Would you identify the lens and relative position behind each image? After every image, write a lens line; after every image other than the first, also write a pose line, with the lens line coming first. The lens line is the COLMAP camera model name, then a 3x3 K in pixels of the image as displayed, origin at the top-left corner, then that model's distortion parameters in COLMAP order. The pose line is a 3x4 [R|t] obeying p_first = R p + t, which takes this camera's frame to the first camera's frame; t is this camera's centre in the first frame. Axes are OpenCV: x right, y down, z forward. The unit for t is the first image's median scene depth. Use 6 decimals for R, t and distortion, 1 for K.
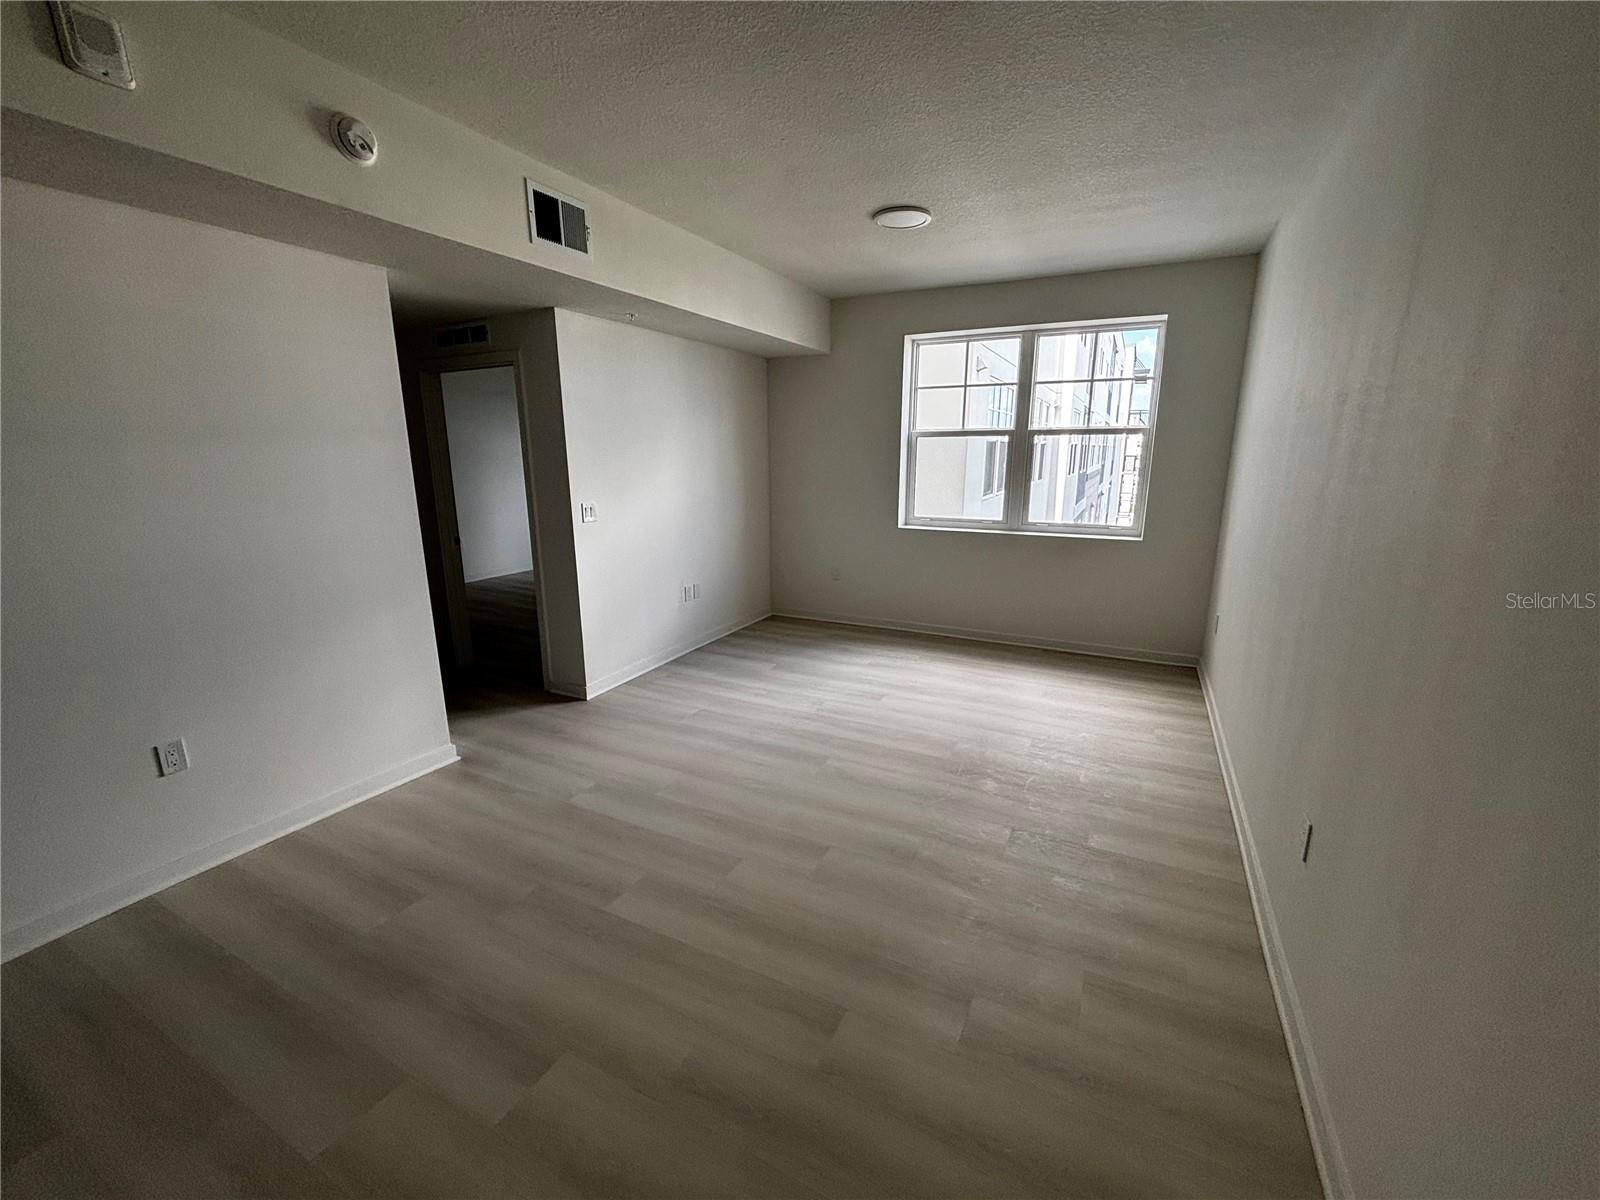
lens RADIAL K [[647.2, 0, 804.0], [0, 647.2, 599.5], [0, 0, 1]] dist [0.001941, 0.000295]
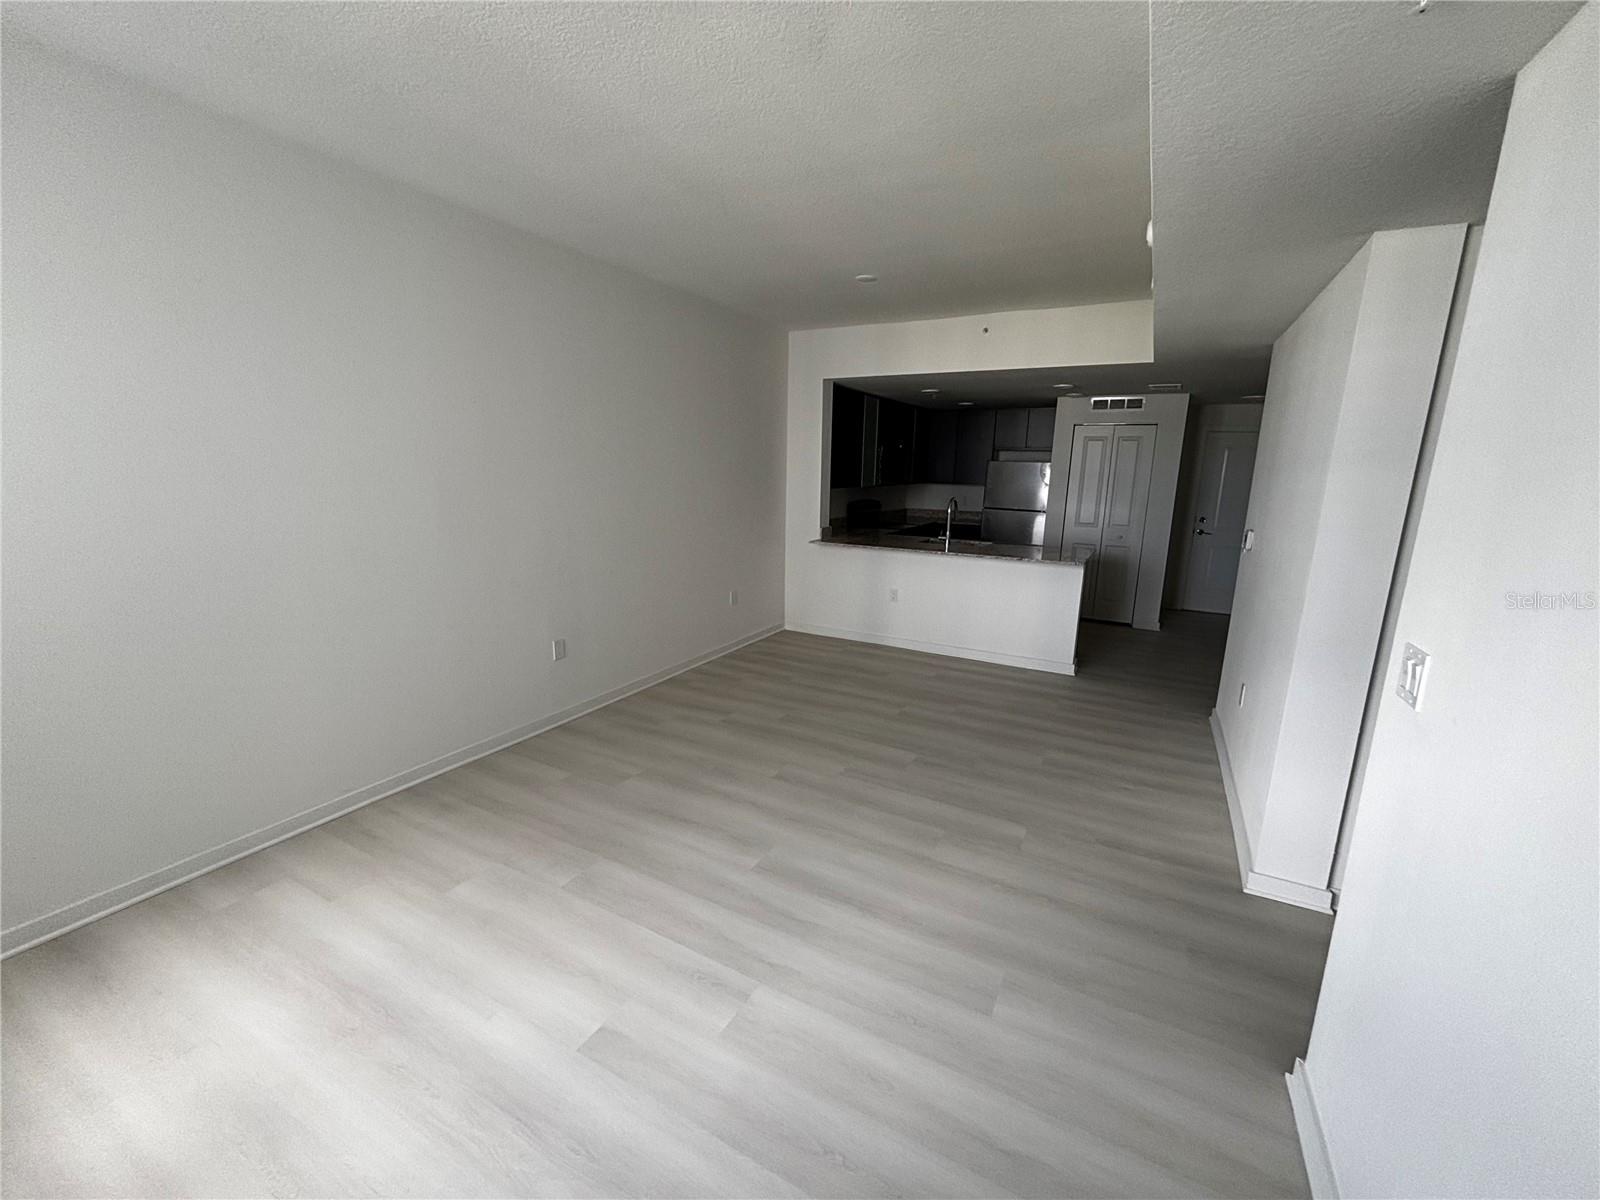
lens RADIAL K [[649.6, 0, 796.2], [0, 649.6, 593.2], [0, 0, 1]] dist [0.000524, 0.000276]
pose [[-0.999158, -0.029121, 0.028915, -0.018493], [-0.014426, 0.908864, 0.416843, -0.280784], [-0.038419, 0.416075, -0.908518, 1.156719]]
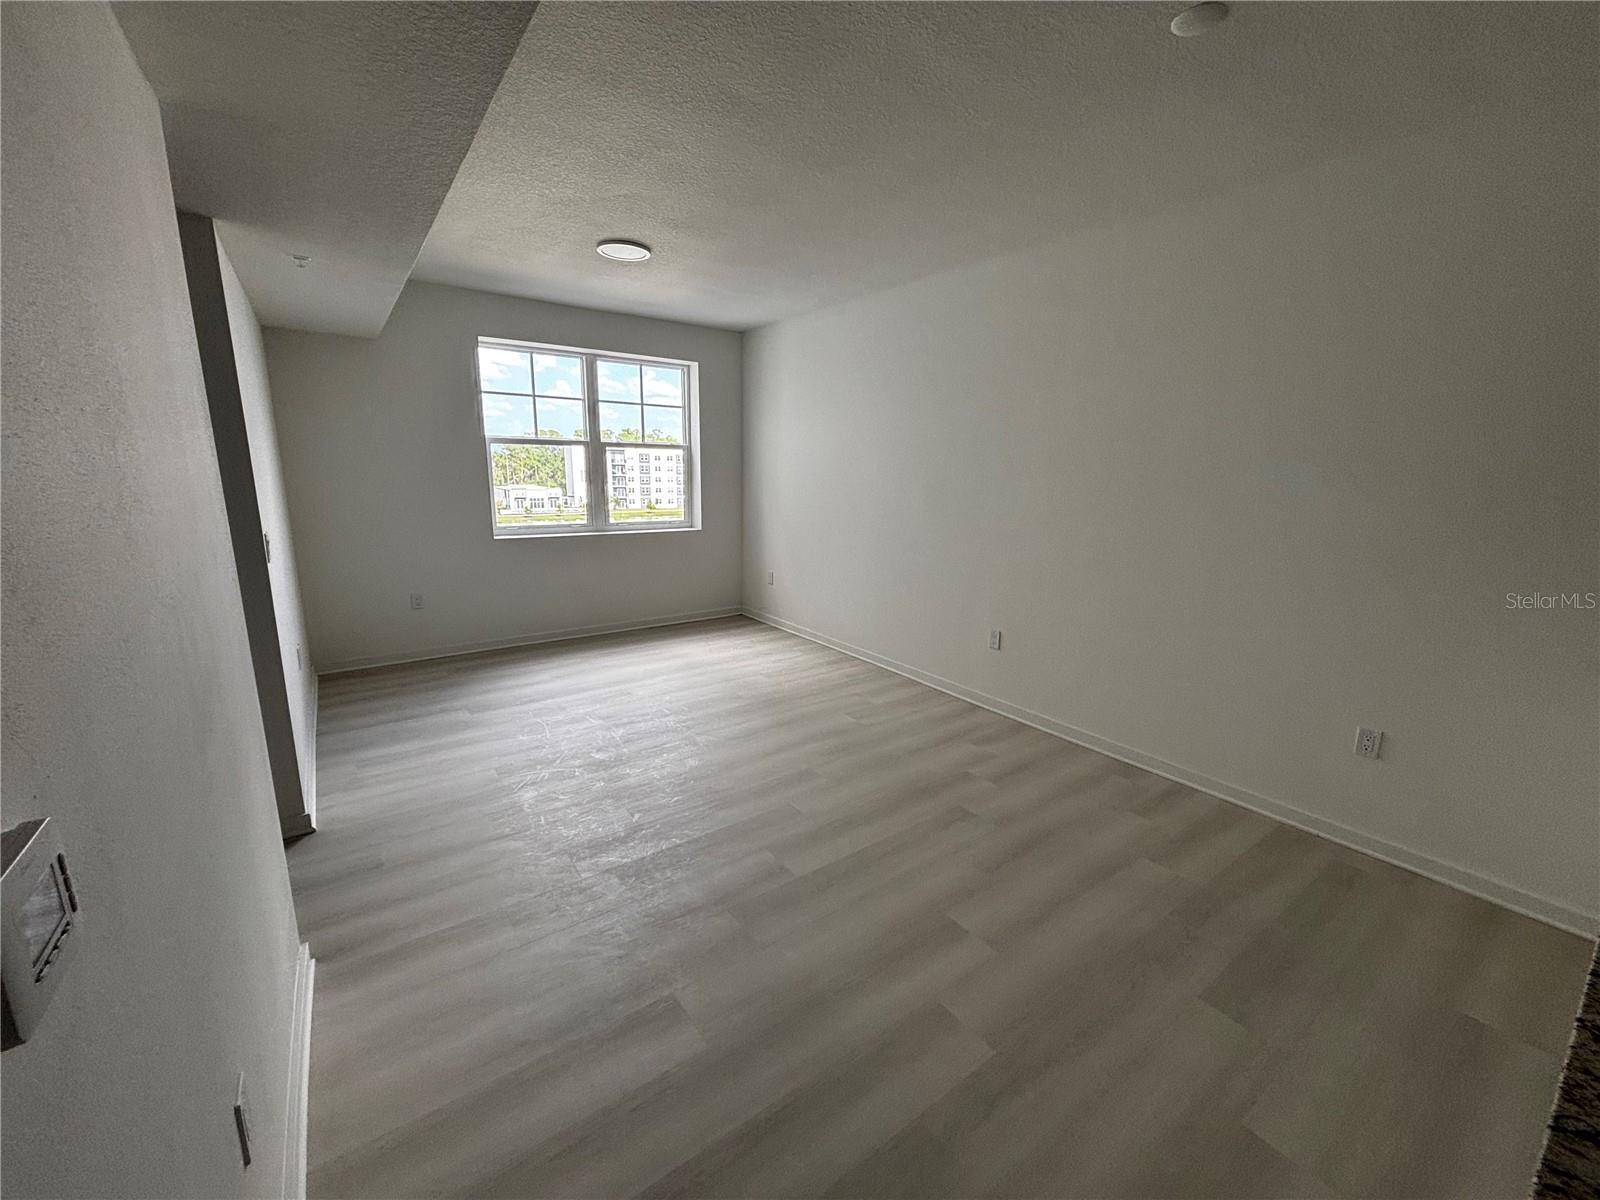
lens RADIAL K [[639.5, 0, 804.1], [0, 639.5, 601.0], [0, 0, 1]] dist [0.001547, -0.000085]
pose [[0.457013, -0.178618, 0.871341, -0.576307], [0.187868, 0.976912, 0.101724, -0.041613], [-0.869393, 0.117208, 0.480018, 0.208739]]
